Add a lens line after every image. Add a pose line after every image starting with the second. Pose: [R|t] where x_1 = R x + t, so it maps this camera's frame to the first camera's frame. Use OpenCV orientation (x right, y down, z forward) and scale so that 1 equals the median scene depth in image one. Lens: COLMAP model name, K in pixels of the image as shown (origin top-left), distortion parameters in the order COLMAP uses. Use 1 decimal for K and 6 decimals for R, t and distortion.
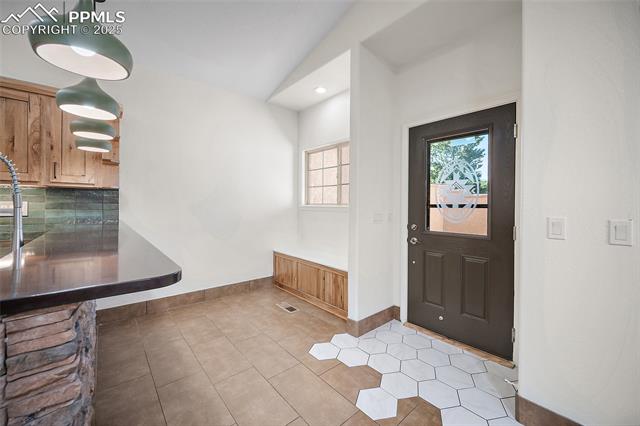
lens RADIAL K [[254.5, 0, 323.3], [0, 254.5, 211.5], [0, 0, 1]] dist [-0.000878, -0.000257]
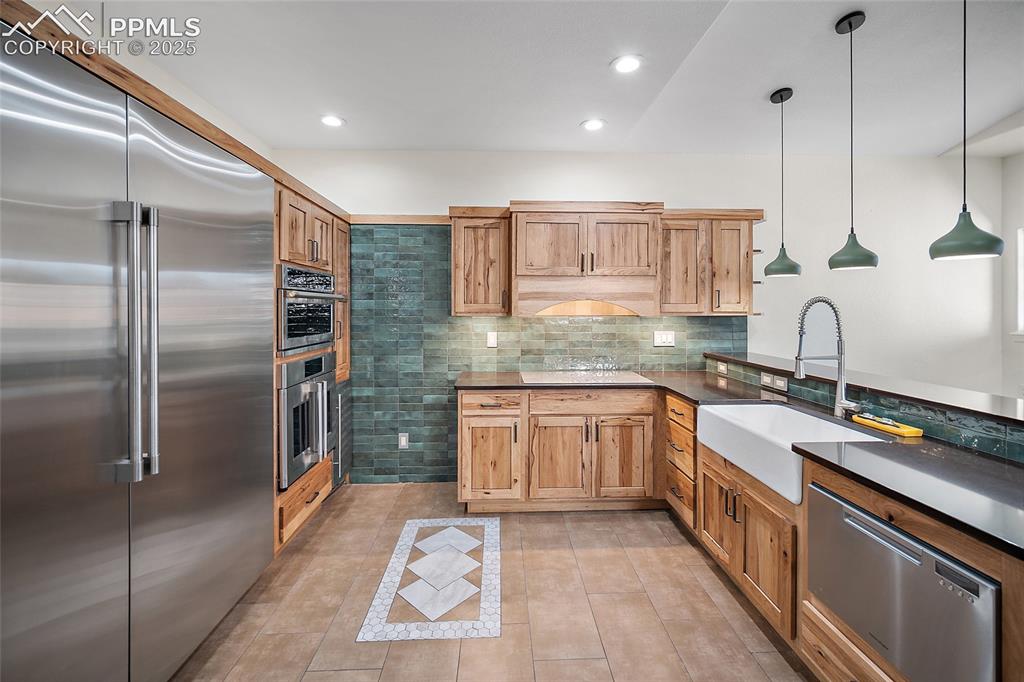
lens RADIAL K [[429.8, 0, 514.0], [0, 429.8, 309.8], [0, 0, 1]] dist [0.000328, -0.000044]
pose [[0.782118, -0.010400, -0.623043, -0.617907], [-0.005932, 0.999691, -0.024135, -0.074877], [0.623102, 0.022572, 0.781815, -0.618049]]
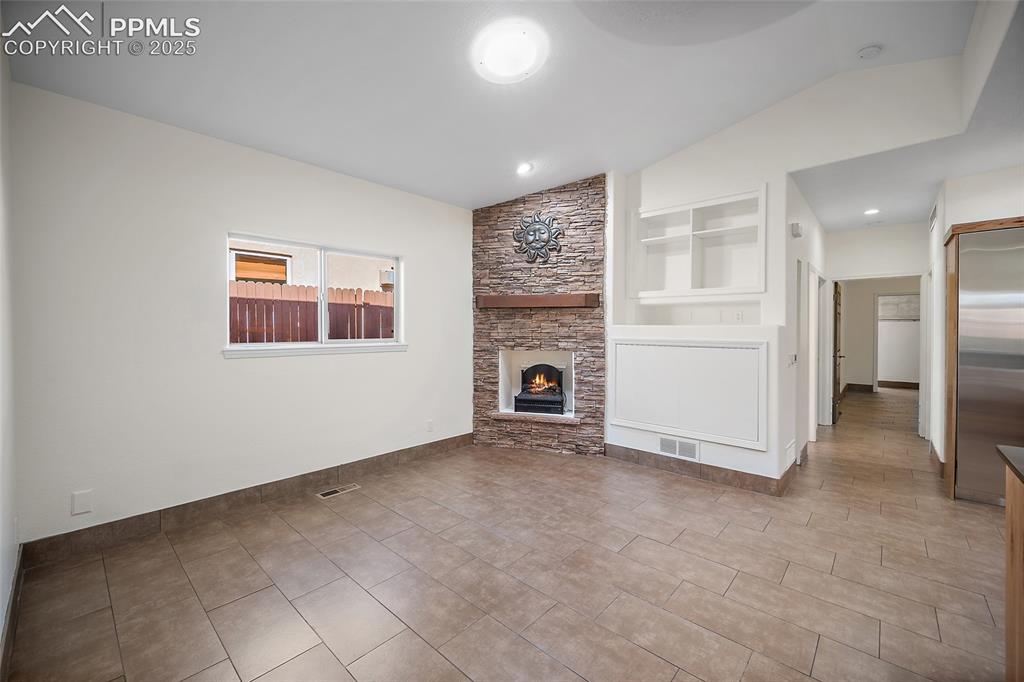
lens RADIAL K [[412.0, 0, 518.6], [0, 412.0, 334.4], [0, 0, 1]] dist [0.000229, -0.000068]
pose [[-0.991412, -0.007859, -0.130542, 0.412079], [-0.012520, 0.999312, 0.034921, -0.065585], [0.130177, 0.036255, -0.990828, 0.593141]]
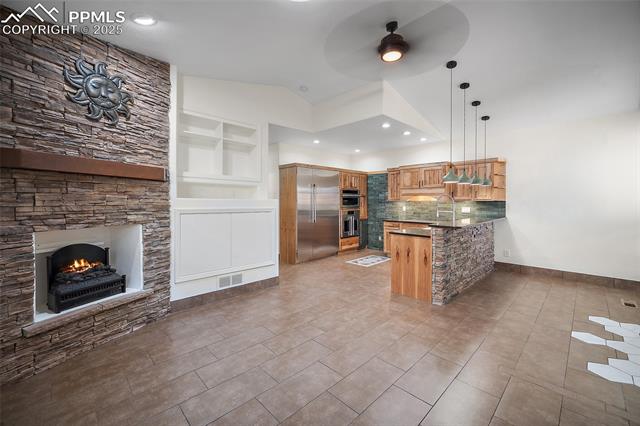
lens RADIAL K [[261.4, 0, 323.6], [0, 261.4, 203.9], [0, 0, 1]] dist [-0.002392, -0.000207]
pose [[0.065198, 0.000129, -0.997872, 1.193217], [-0.023659, 0.999719, -0.001417, -0.032372], [0.997592, 0.023701, 0.065183, -0.540294]]
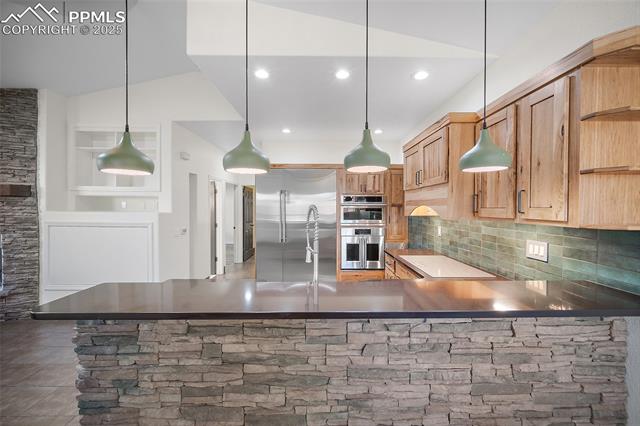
lens RADIAL K [[258.0, 0, 322.5], [0, 258.0, 210.6], [0, 0, 1]] dist [-0.001447, -0.000106]
pose [[-0.645051, -0.003578, -0.764131, -0.161487], [-0.028649, 0.999399, 0.019505, -0.126048], [0.763602, 0.034474, -0.644766, 0.960744]]
